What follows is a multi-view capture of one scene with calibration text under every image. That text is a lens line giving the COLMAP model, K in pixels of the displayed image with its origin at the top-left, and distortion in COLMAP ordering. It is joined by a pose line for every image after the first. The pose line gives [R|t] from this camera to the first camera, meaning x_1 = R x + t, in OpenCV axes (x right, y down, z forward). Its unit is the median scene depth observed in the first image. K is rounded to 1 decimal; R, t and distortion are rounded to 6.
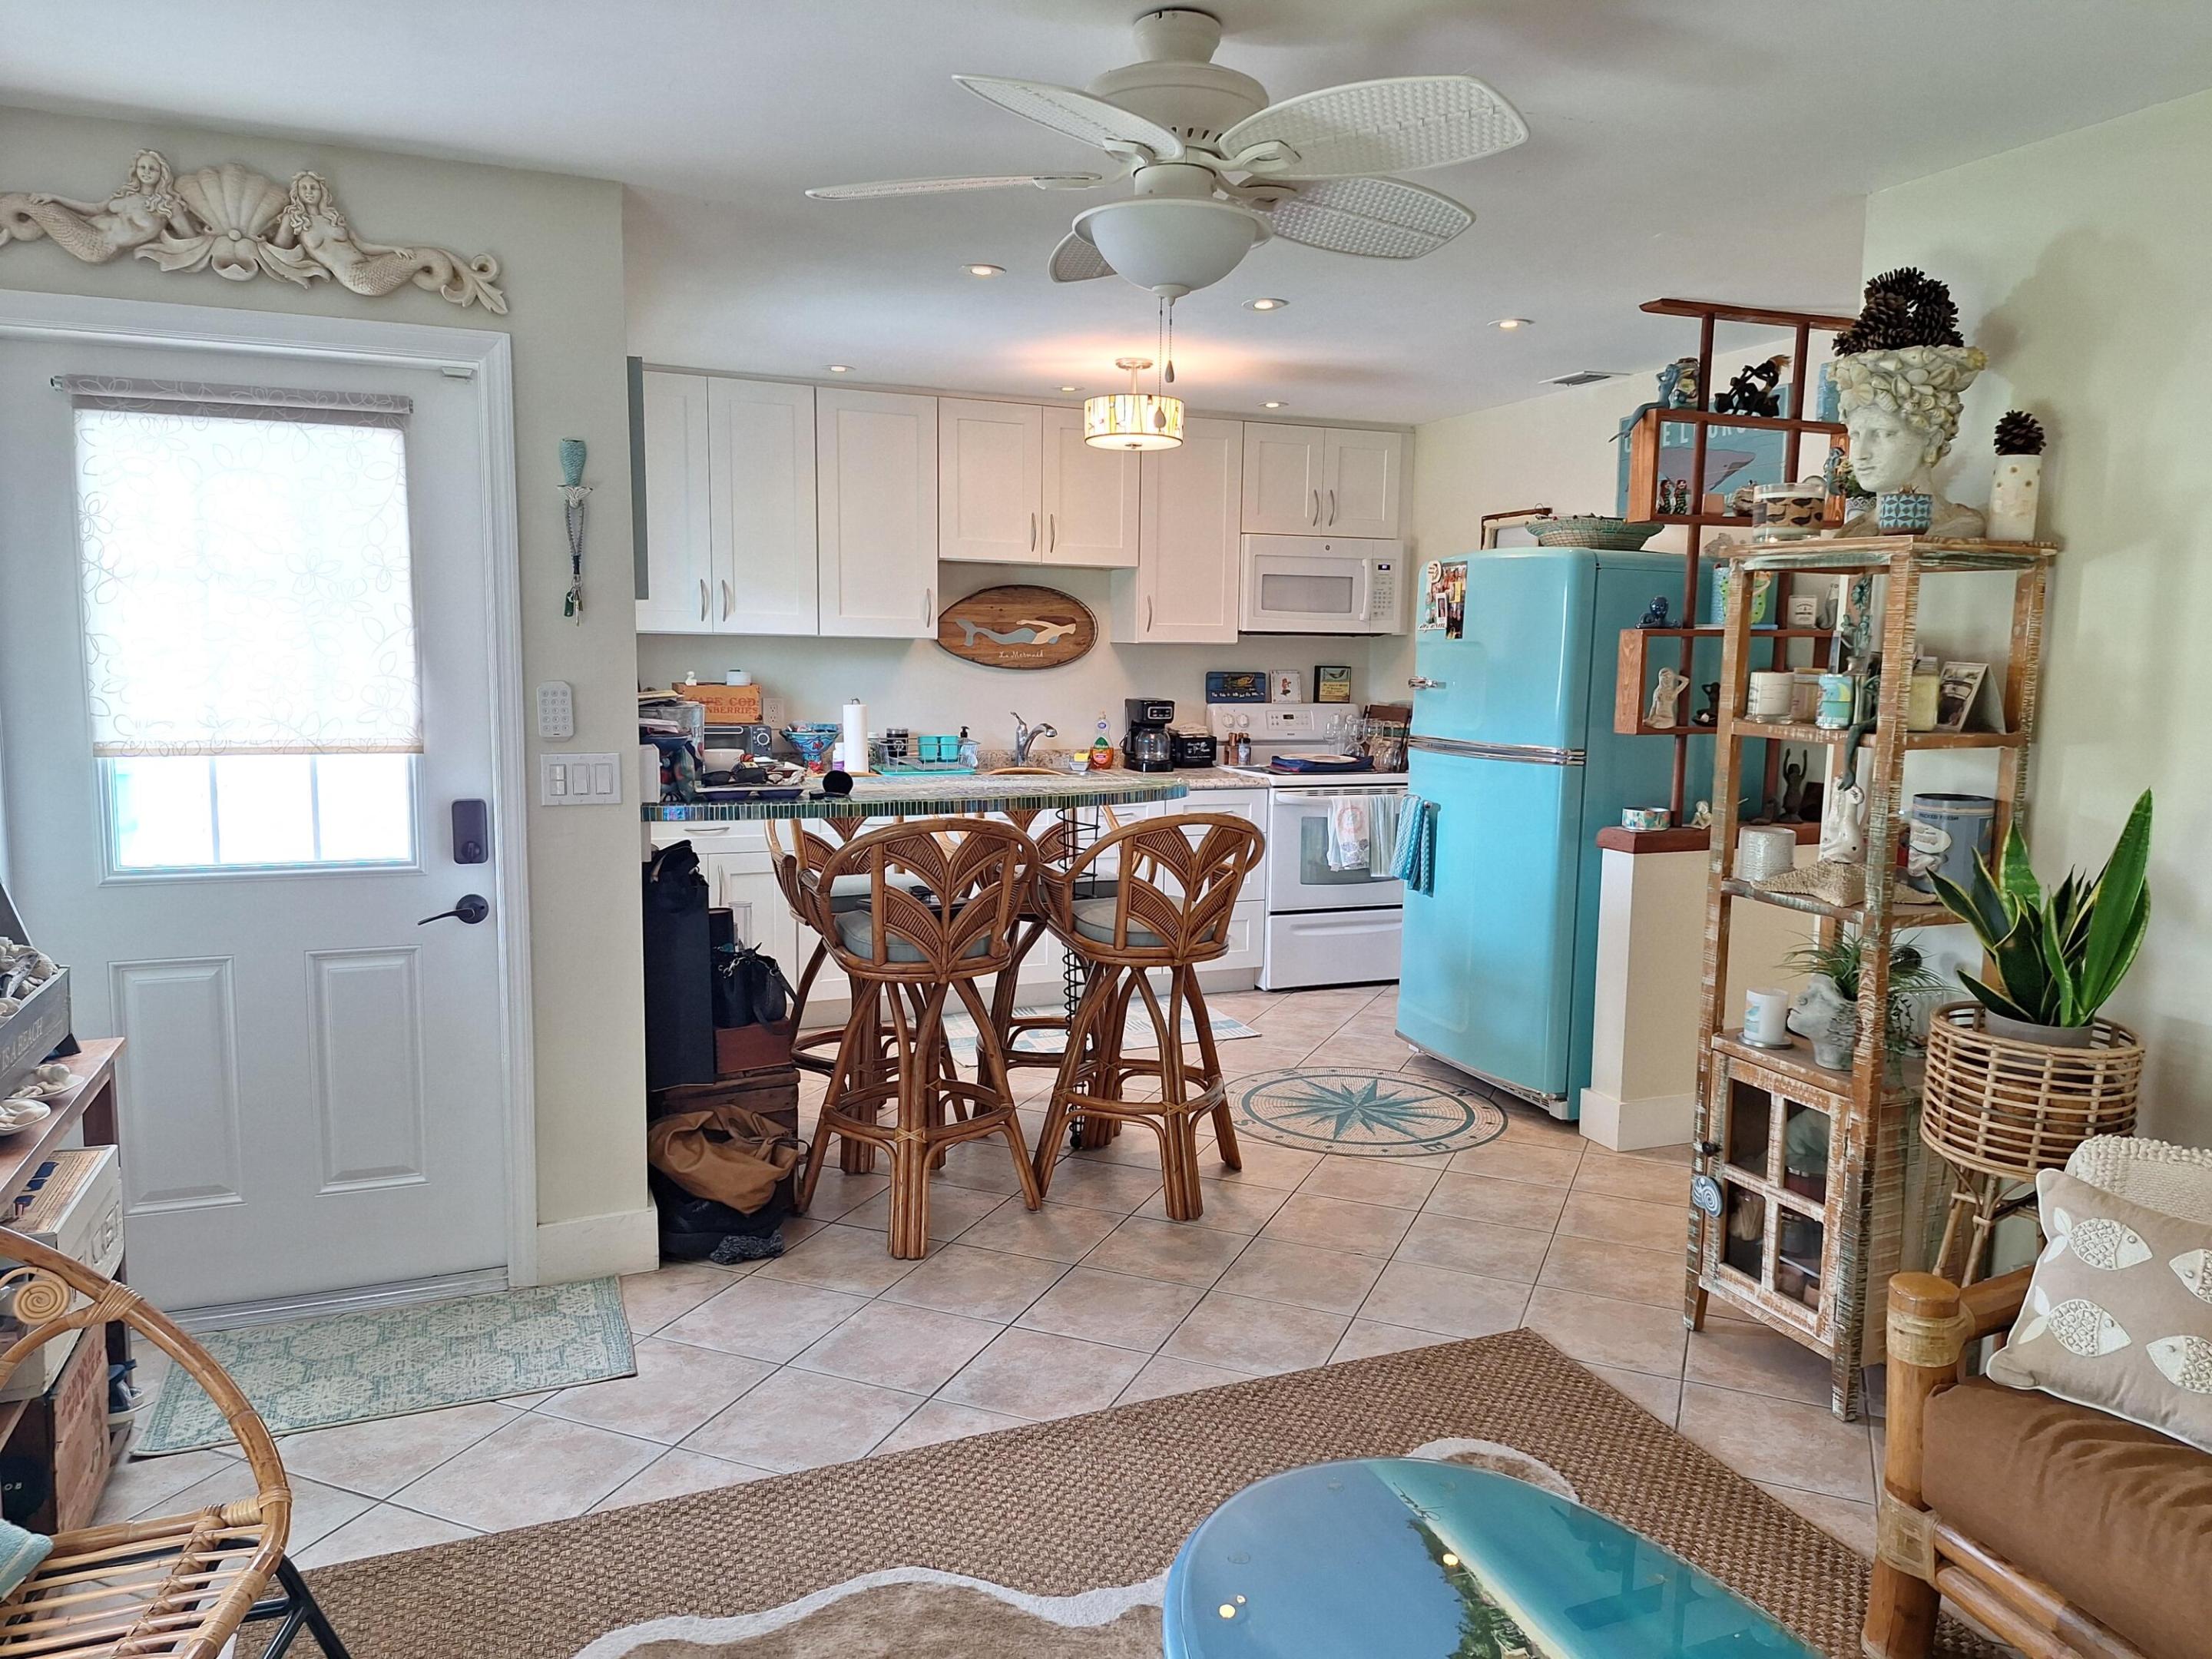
lens RADIAL K [[1527.5, 0, 1128.1], [0, 1527.5, 825.0], [0, 0, 1]] dist [0.084825, -0.091550]
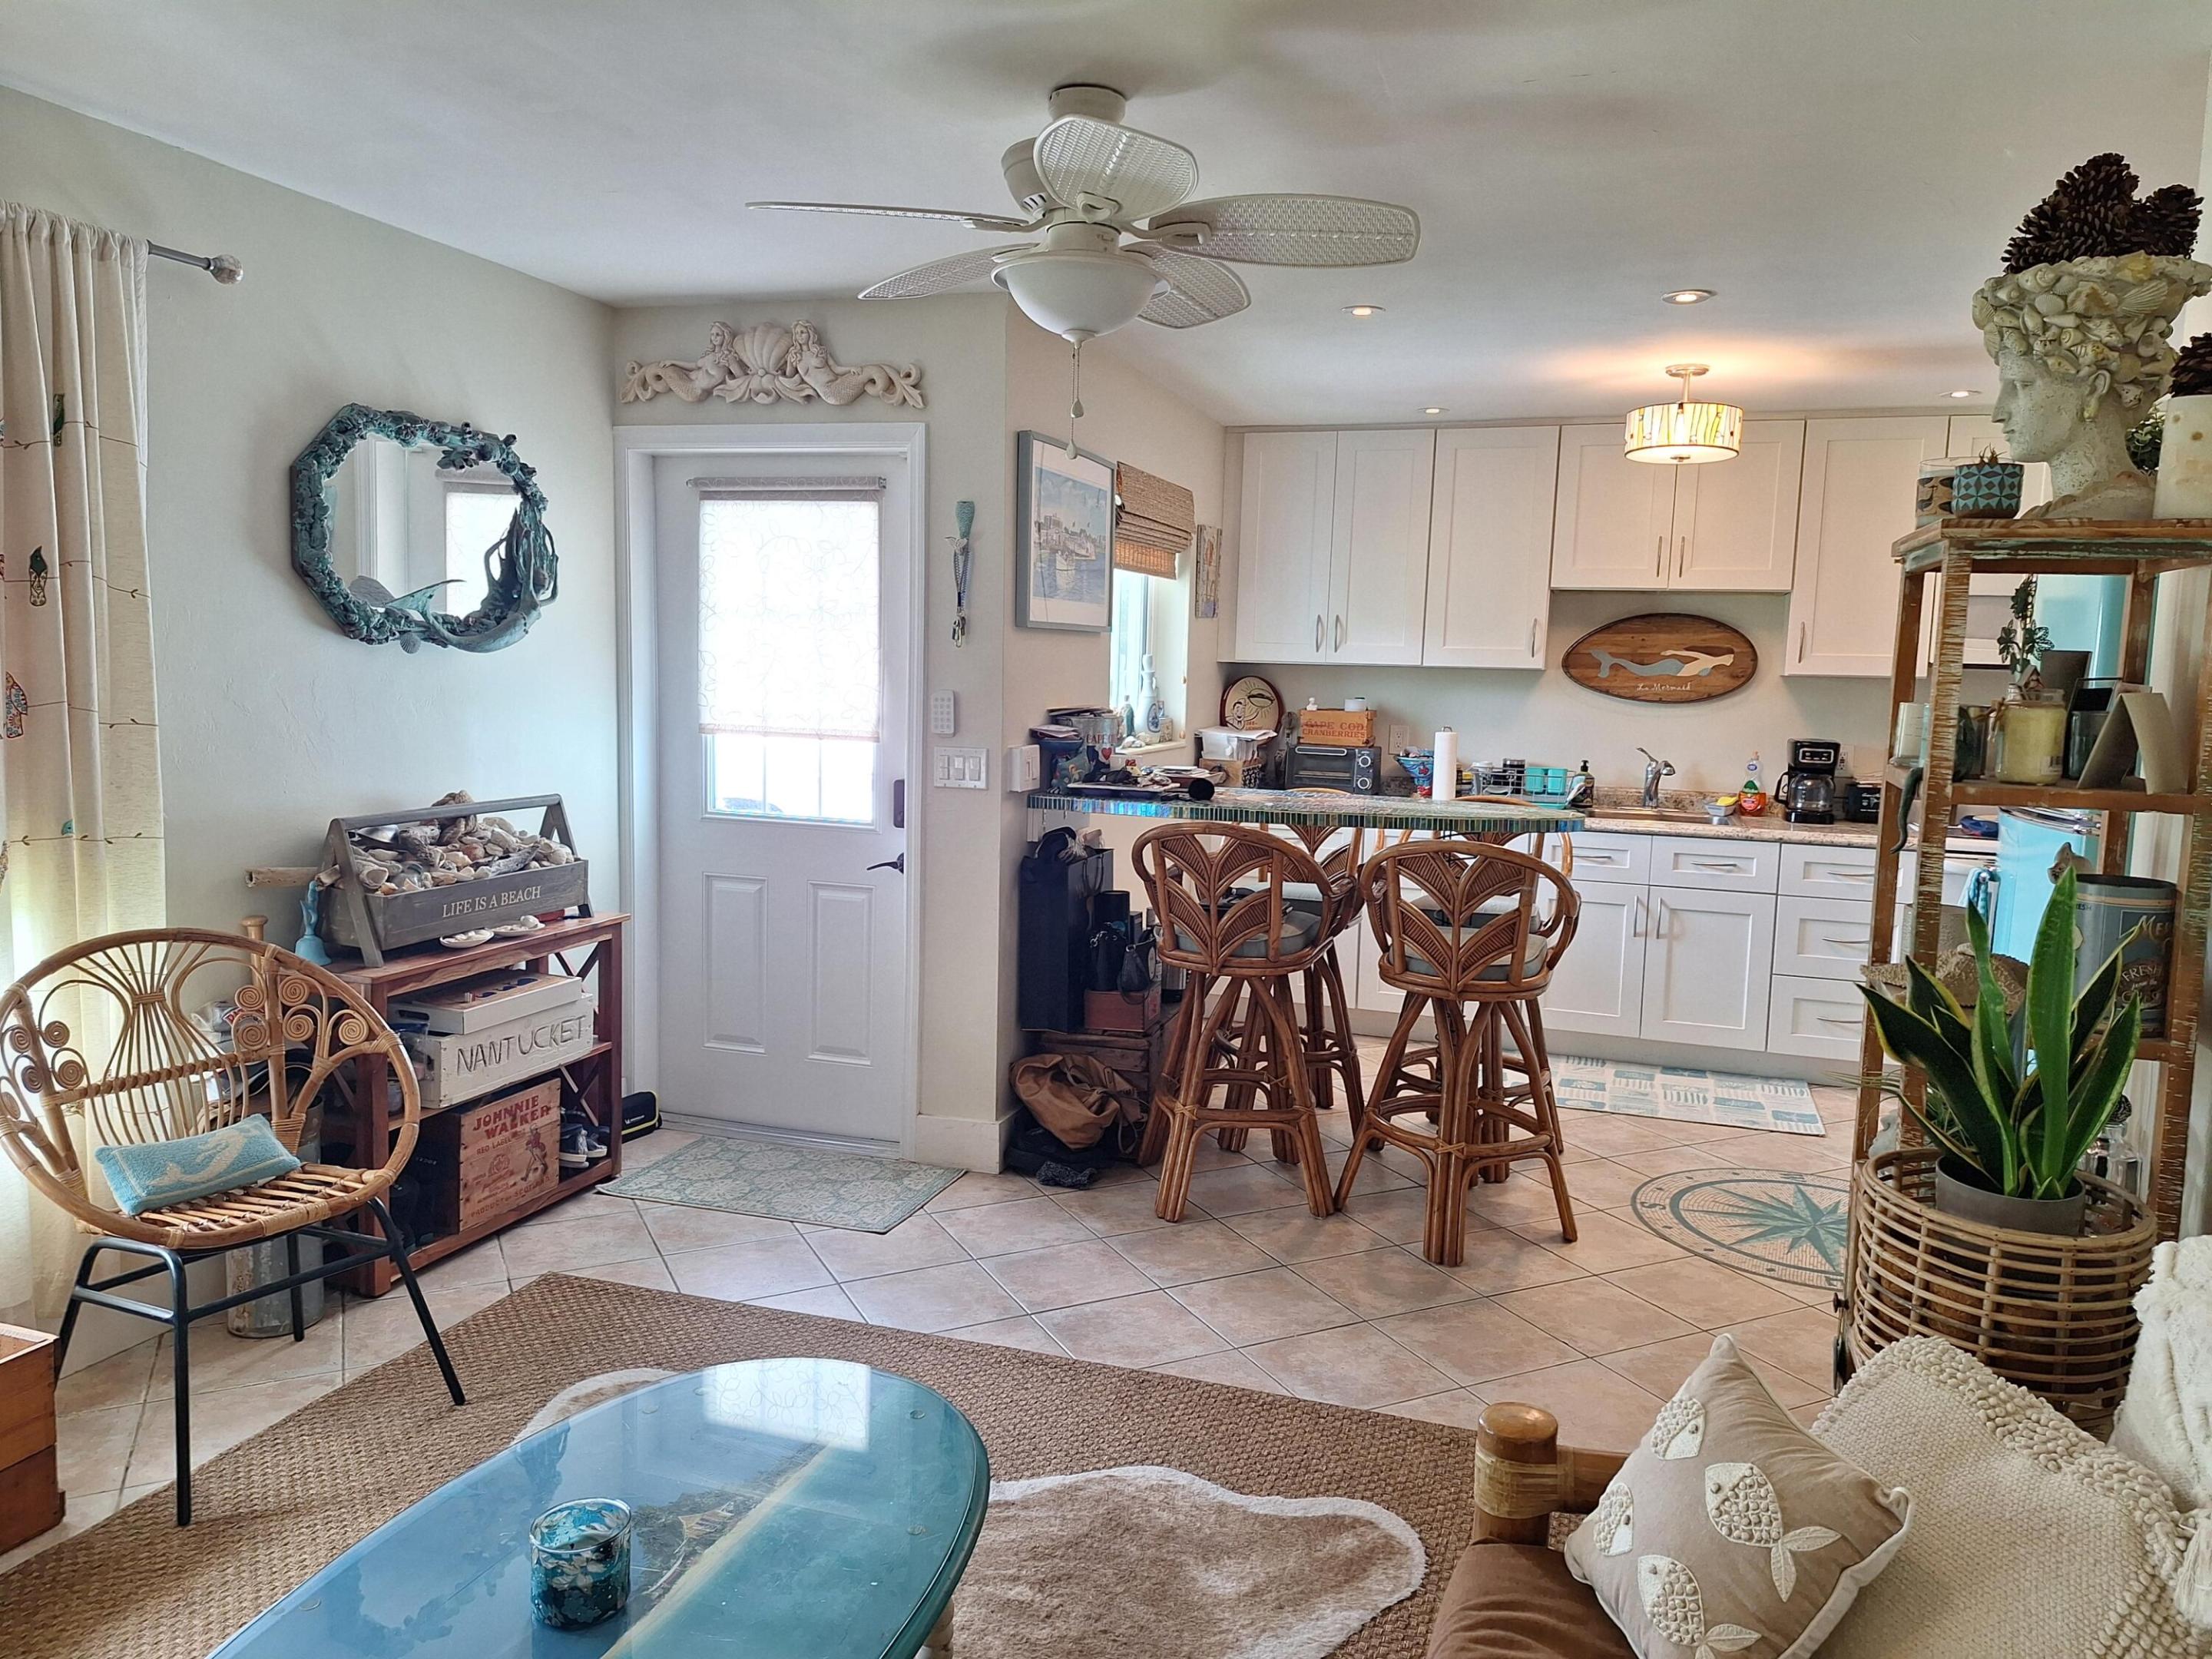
lens RADIAL K [[1527.5, 0, 1120.3], [0, 1527.5, 827.3], [0, 0, 1]] dist [0.084825, -0.091550]
pose [[0.755326, 0.077885, -0.650705, 0.384225], [-0.095714, 0.995376, 0.008038, -0.002703], [0.648323, 0.056210, 0.759288, 0.094230]]
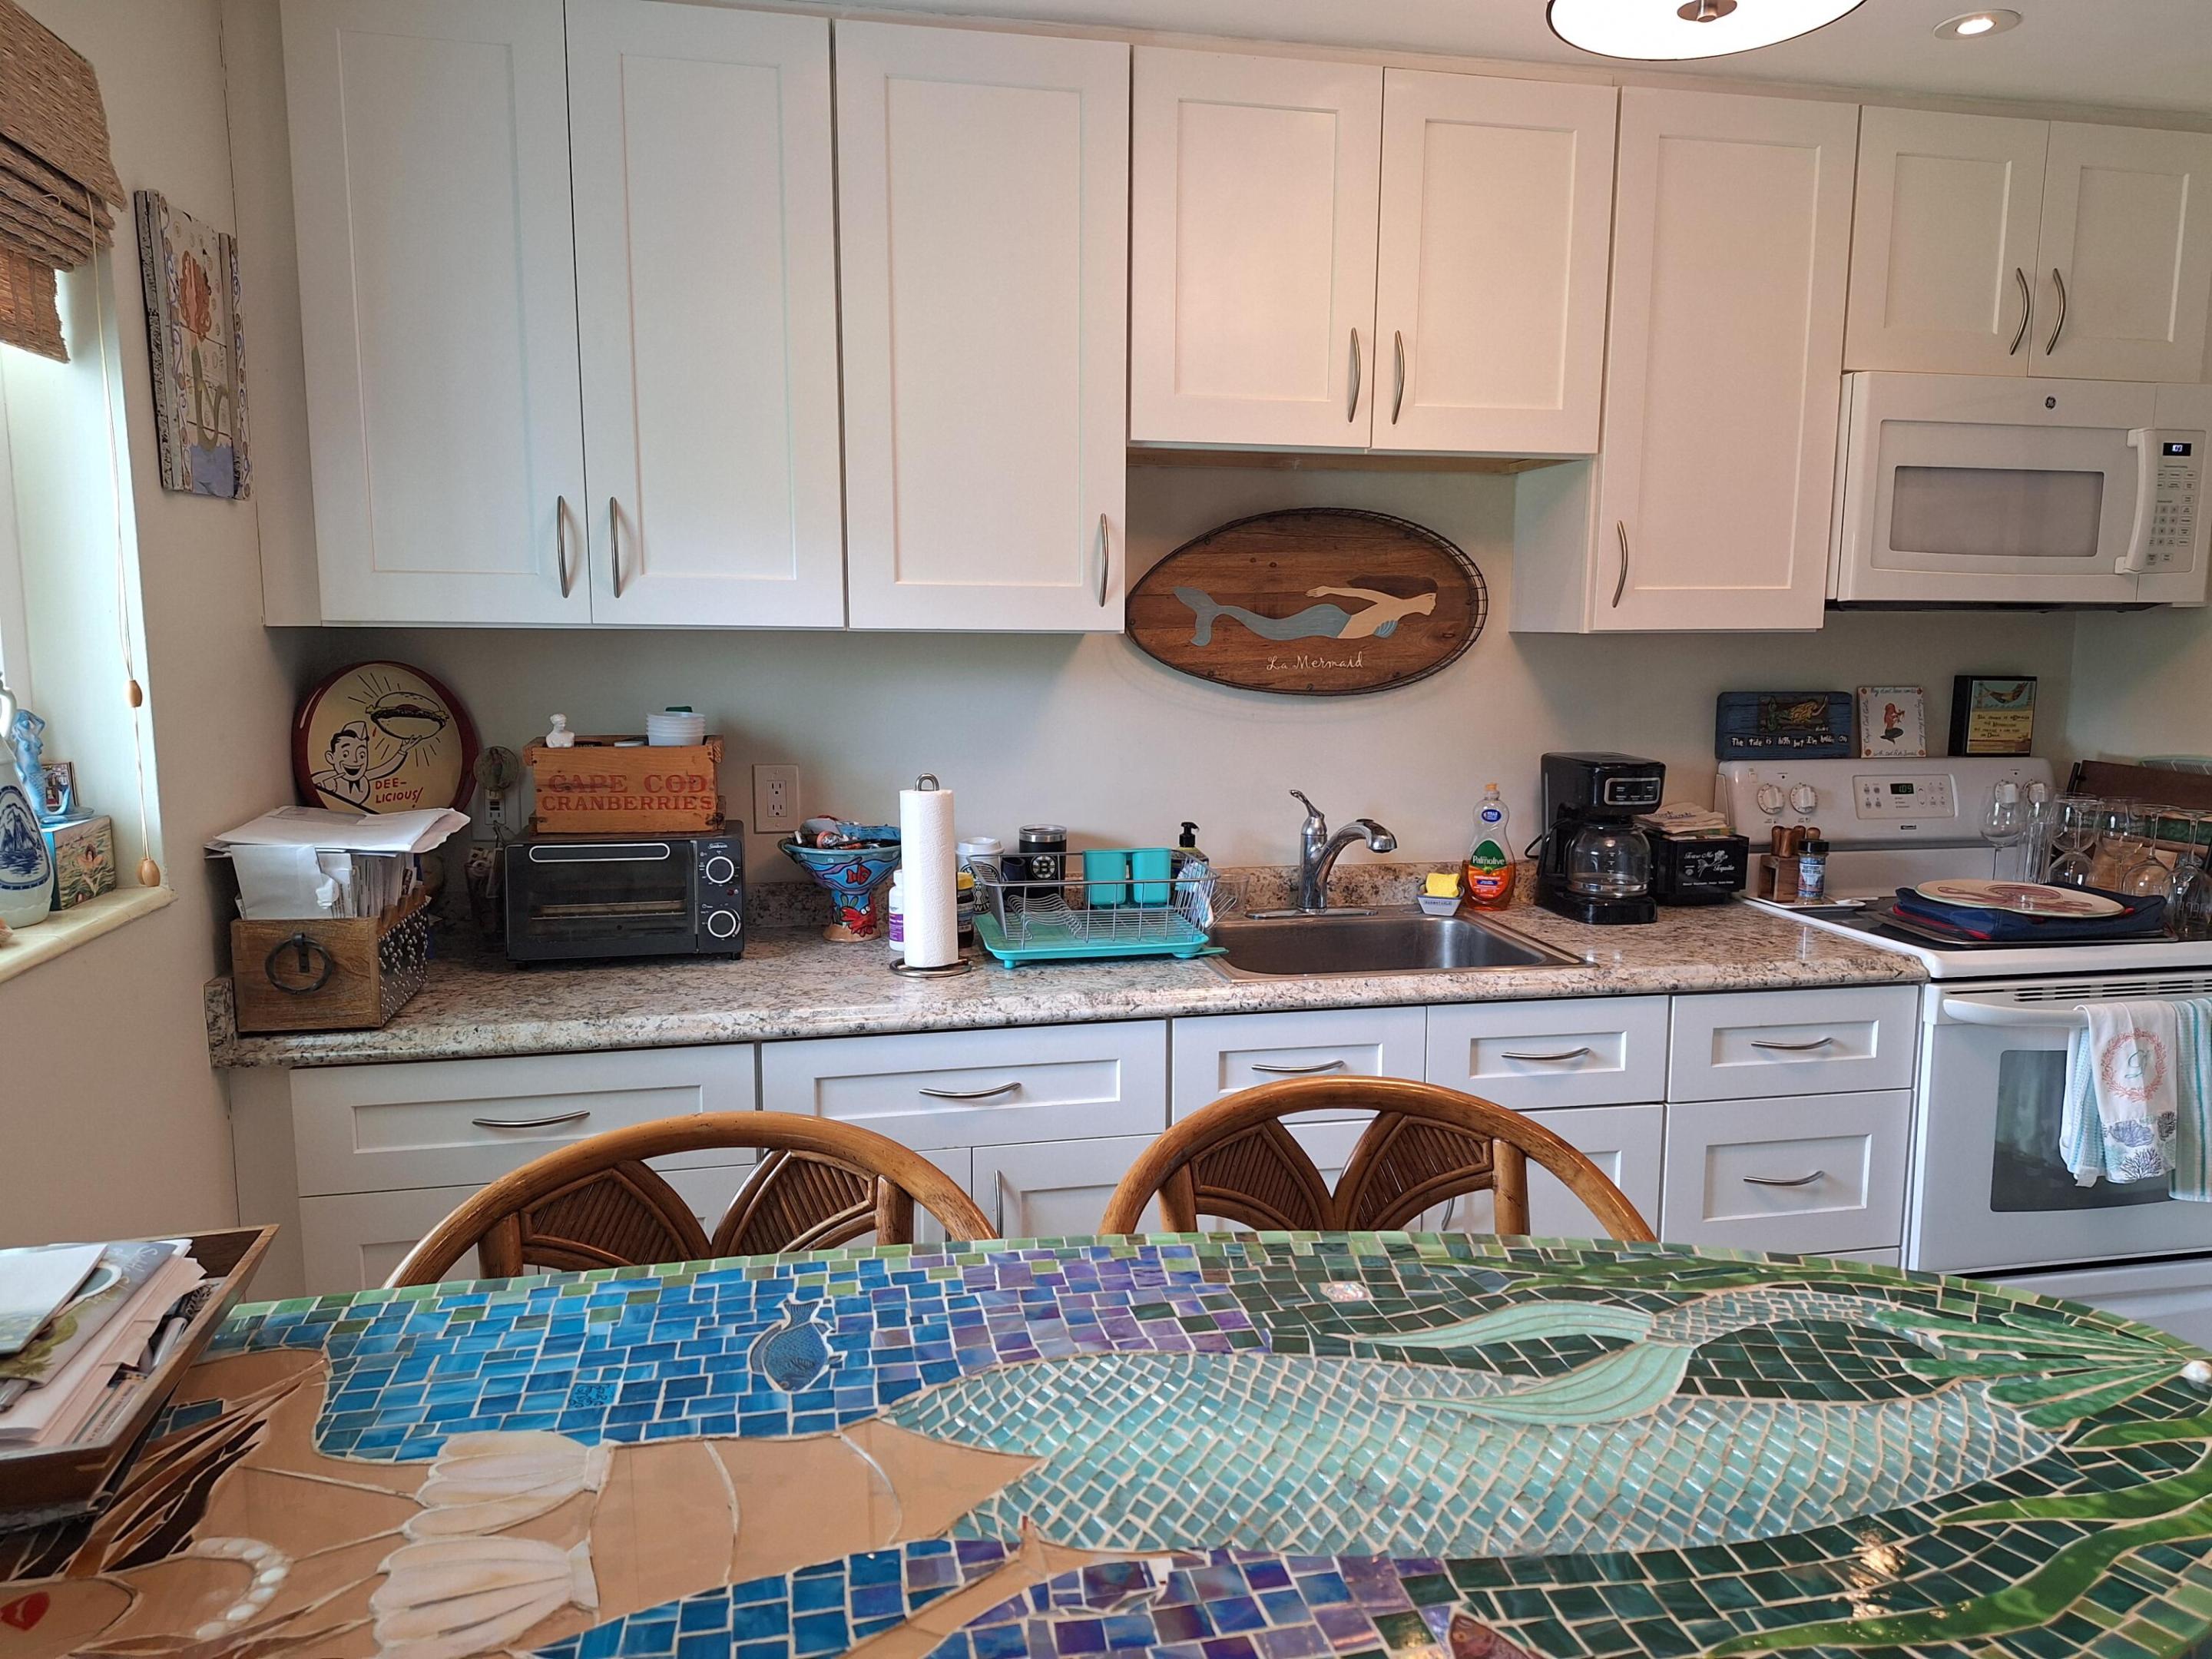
lens RADIAL K [[1527.5, 0, 1126.7], [0, 1527.5, 826.9], [0, 0, 1]] dist [0.084825, -0.091550]
pose [[0.984431, 0.013482, -0.175252, -0.057262], [-0.011188, 0.999838, 0.014074, -0.087110], [0.175413, -0.011894, 0.984423, 0.690391]]
